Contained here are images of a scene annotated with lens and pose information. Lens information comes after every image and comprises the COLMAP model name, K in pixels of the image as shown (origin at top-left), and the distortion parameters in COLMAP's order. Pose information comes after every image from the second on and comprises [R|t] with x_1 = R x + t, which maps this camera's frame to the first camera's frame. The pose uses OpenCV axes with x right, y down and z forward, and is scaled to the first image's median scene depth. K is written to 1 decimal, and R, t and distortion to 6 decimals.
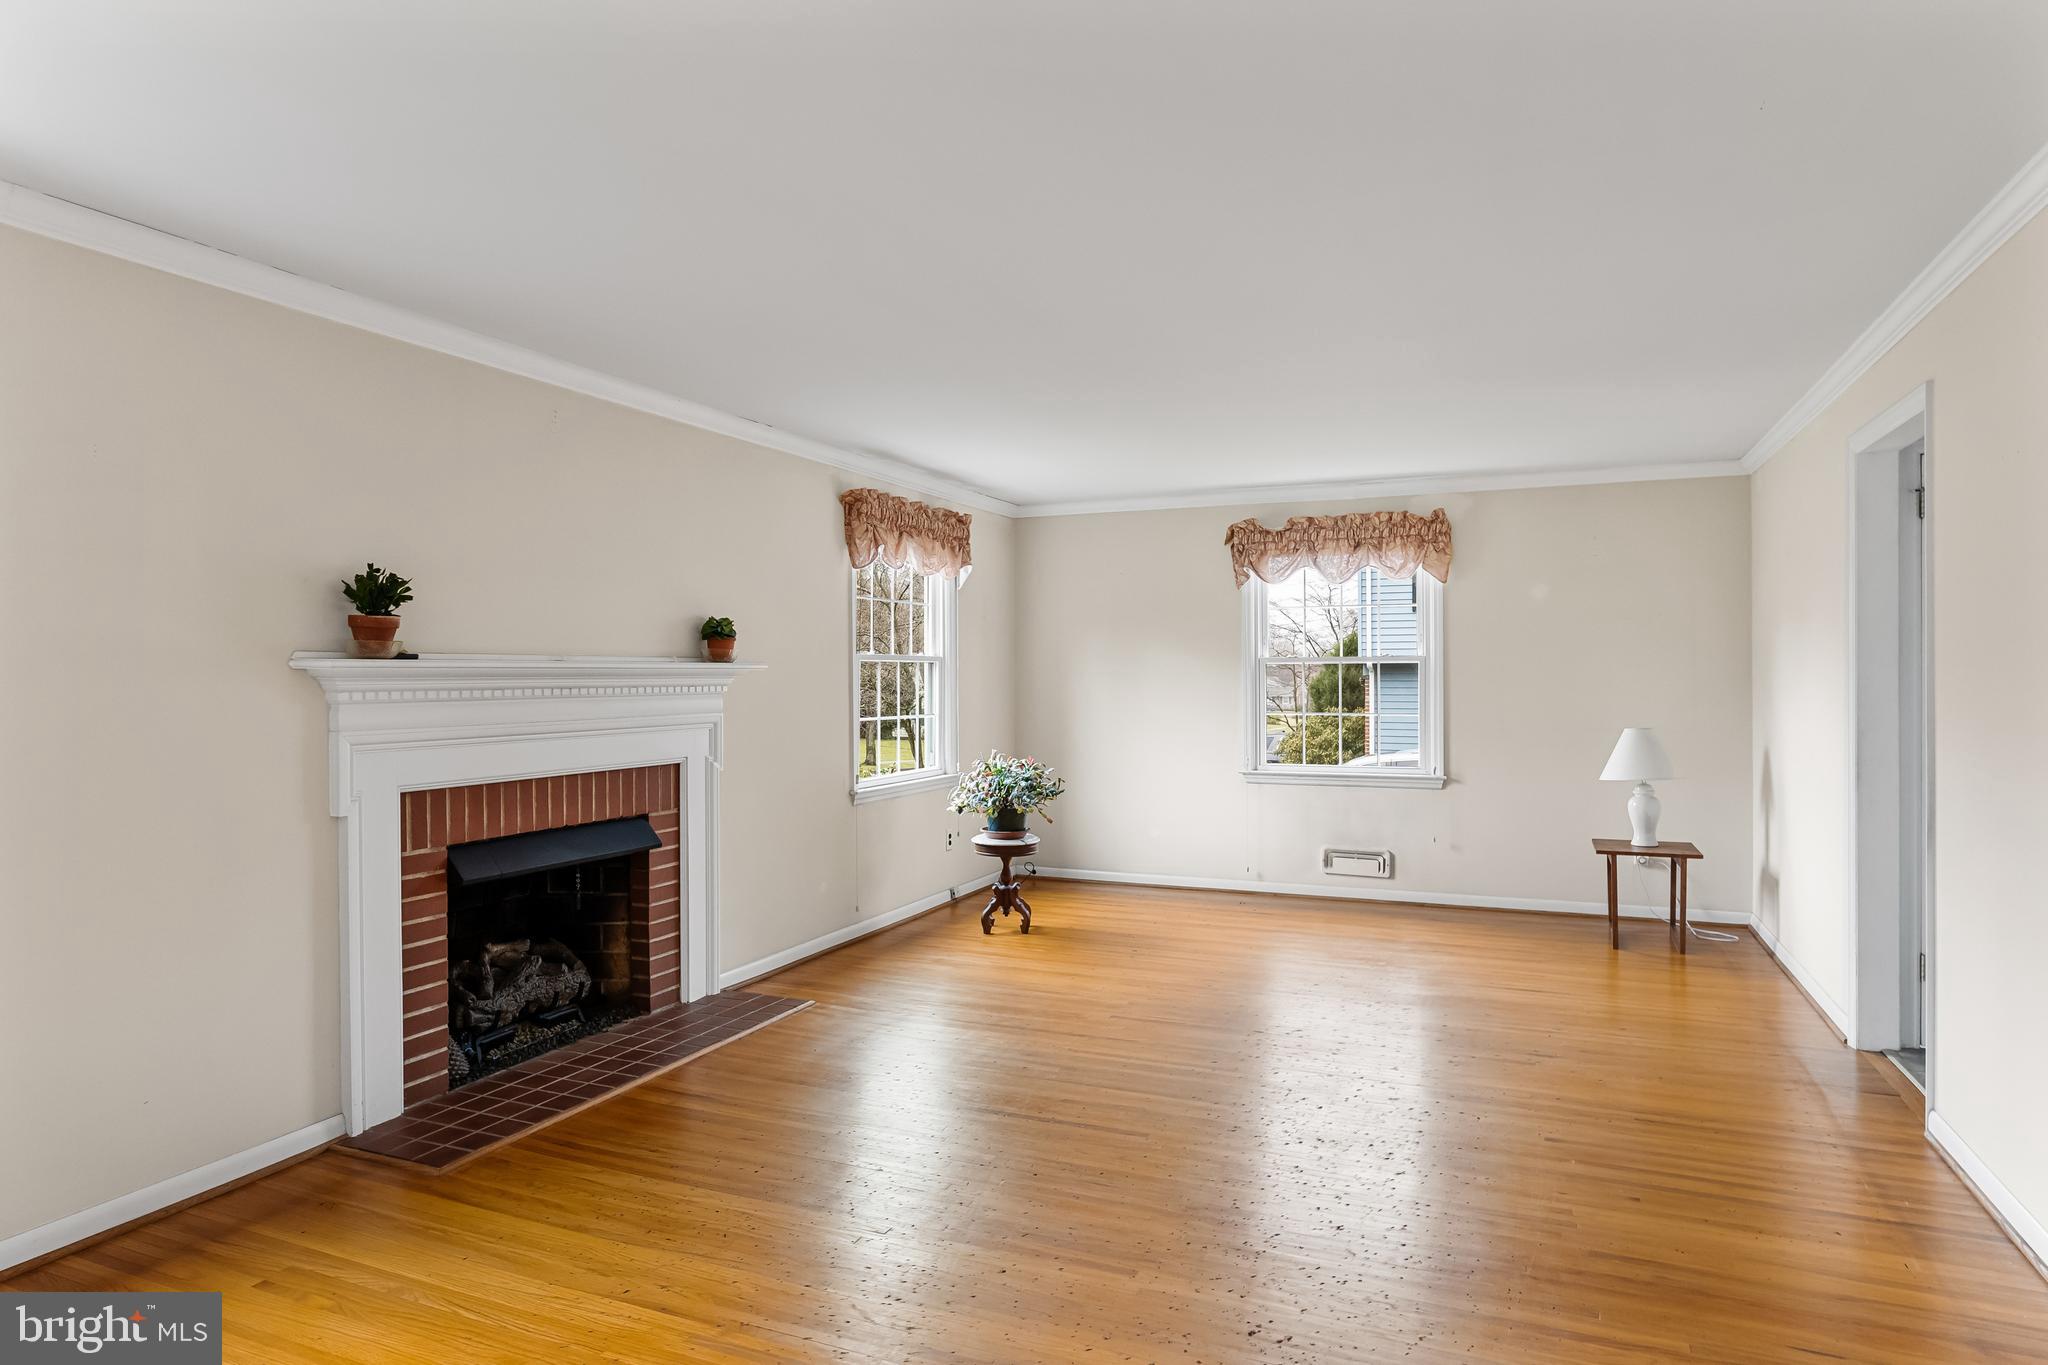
lens RADIAL K [[1204.9, 0, 1023.5], [0, 1204.9, 679.3], [0, 0, 1]] dist [-0.014344, -0.002577]
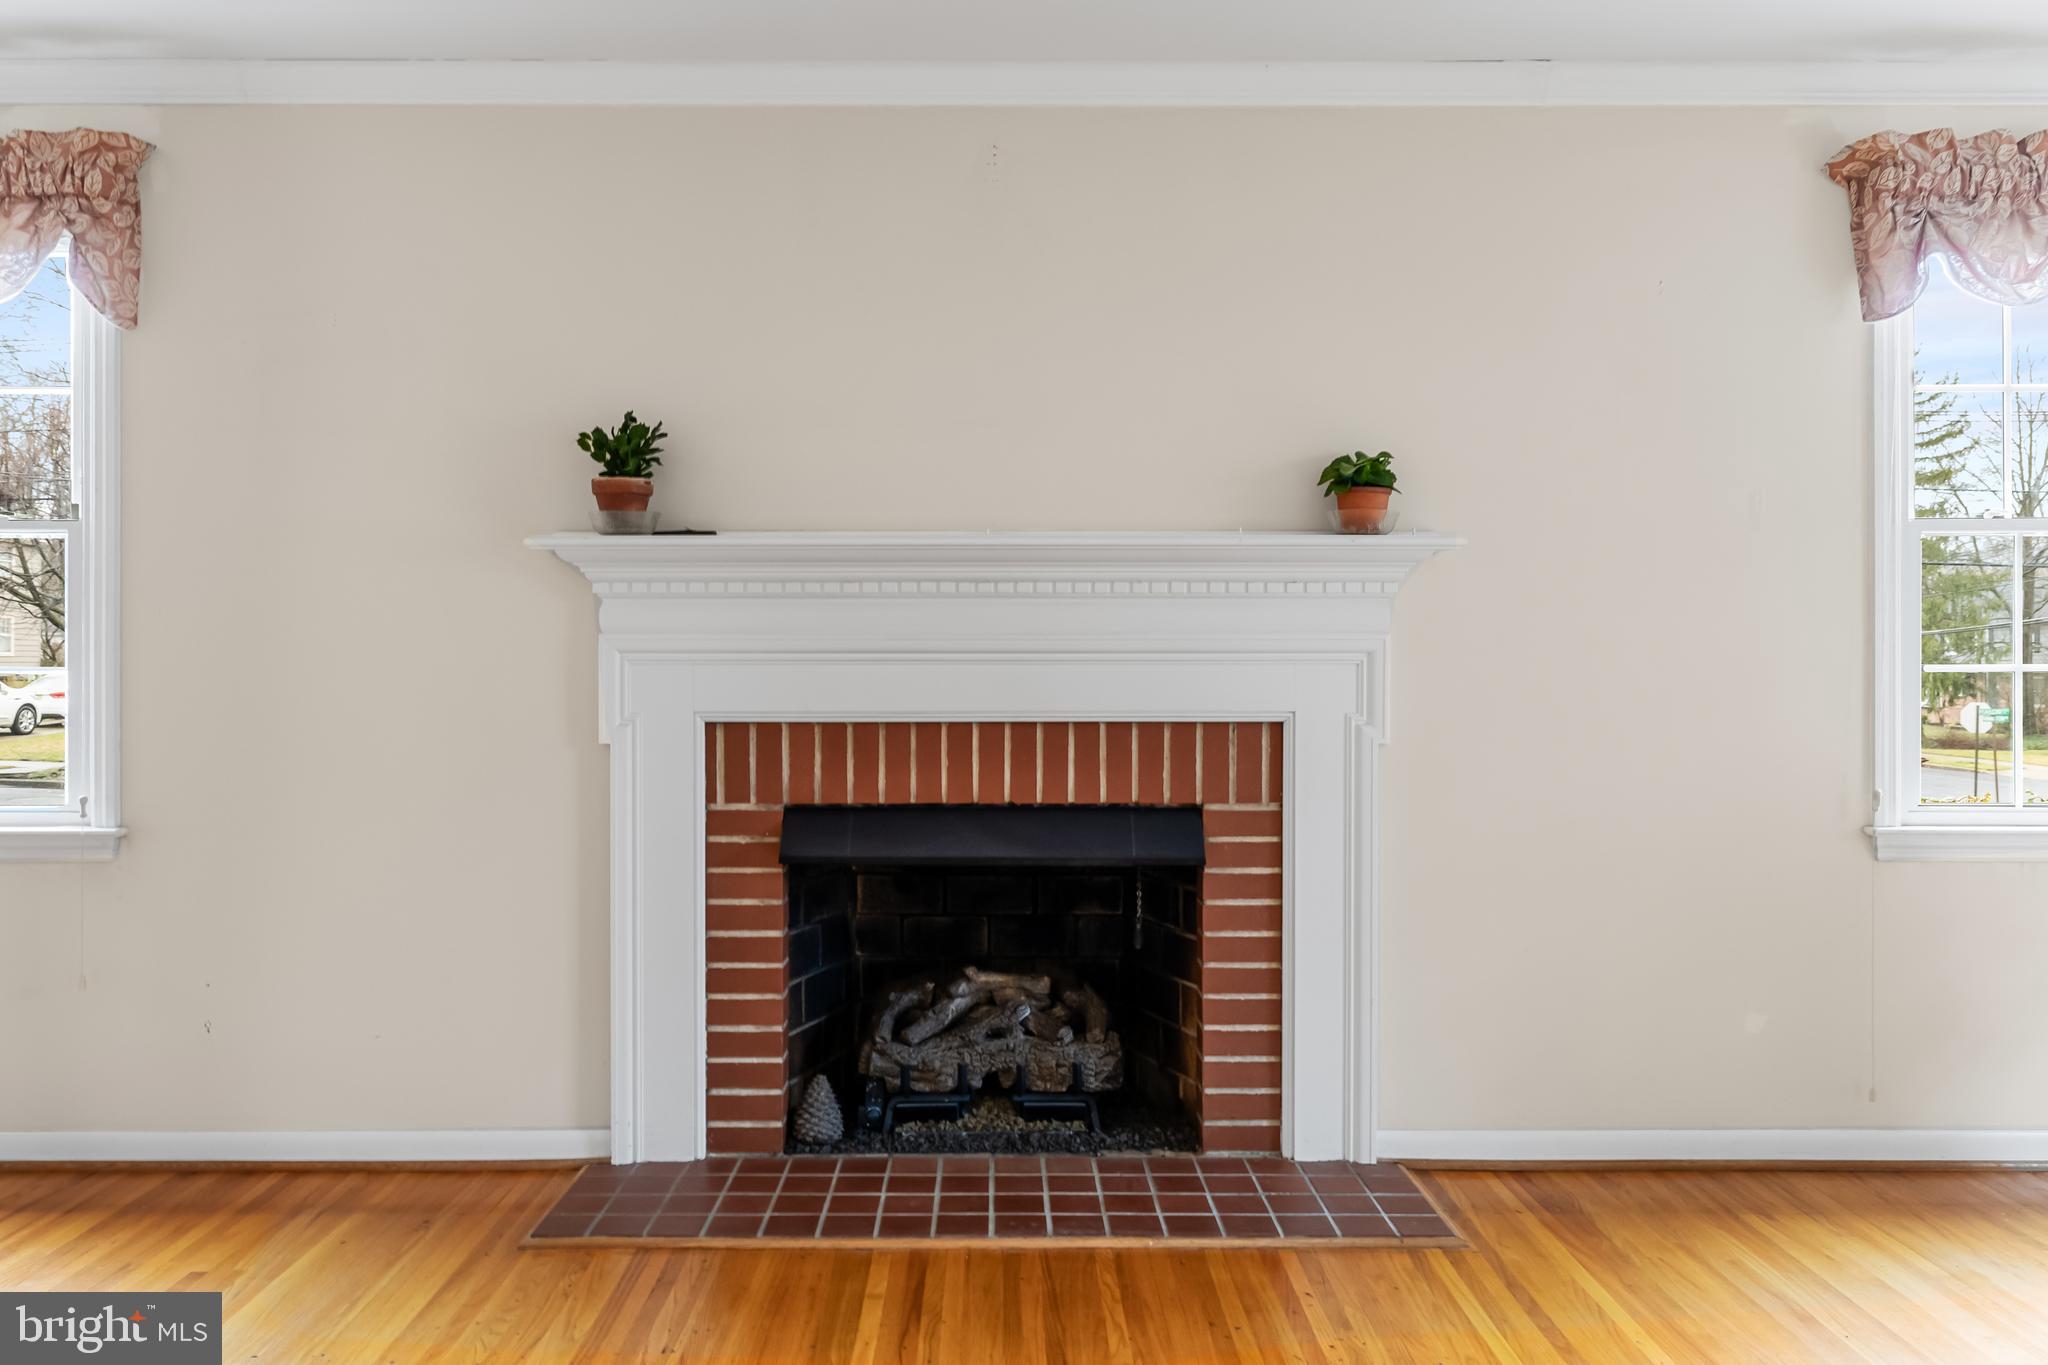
lens RADIAL K [[1472.9, 0, 1021.5], [0, 1472.9, 676.7], [0, 0, 1]] dist [-0.007306, 0.000682]
pose [[0.394643, 0.013058, -0.918742, 0.232815], [-0.007688, 0.999911, 0.010910, 0.034167], [0.918802, 0.002757, 0.394708, 0.503078]]
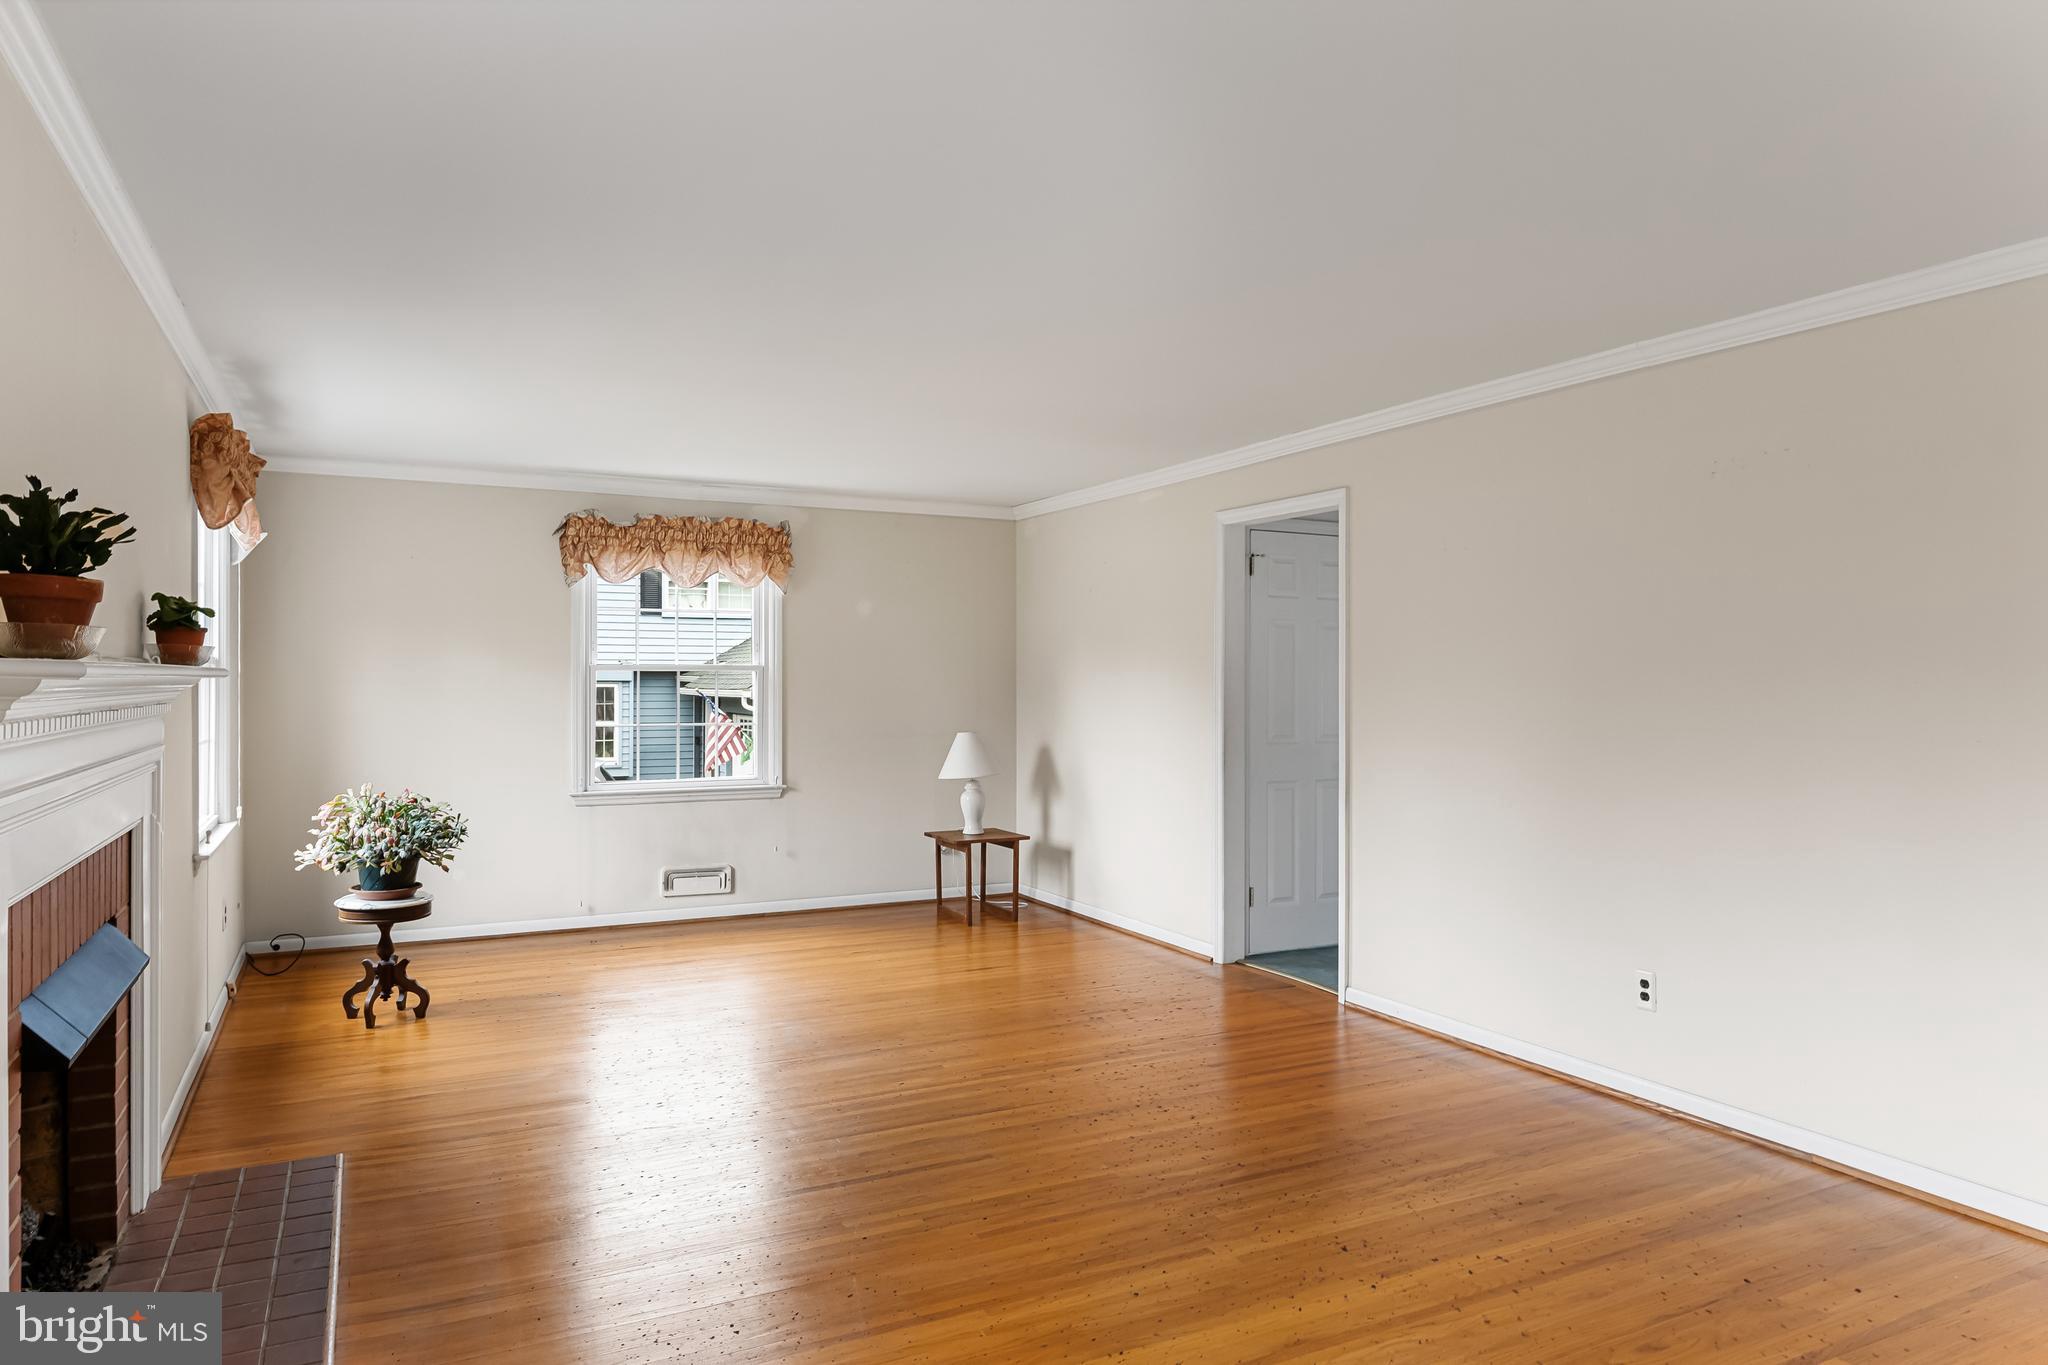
lens RADIAL K [[1277.5, 0, 1025.4], [0, 1277.5, 684.6], [0, 0, 1]] dist [-0.011839, -0.000715]
pose [[0.632672, 0.002023, 0.774417, -0.404851], [-0.001990, 0.999998, -0.000986, -0.003814], [-0.774418, -0.000917, 0.632674, 0.184978]]
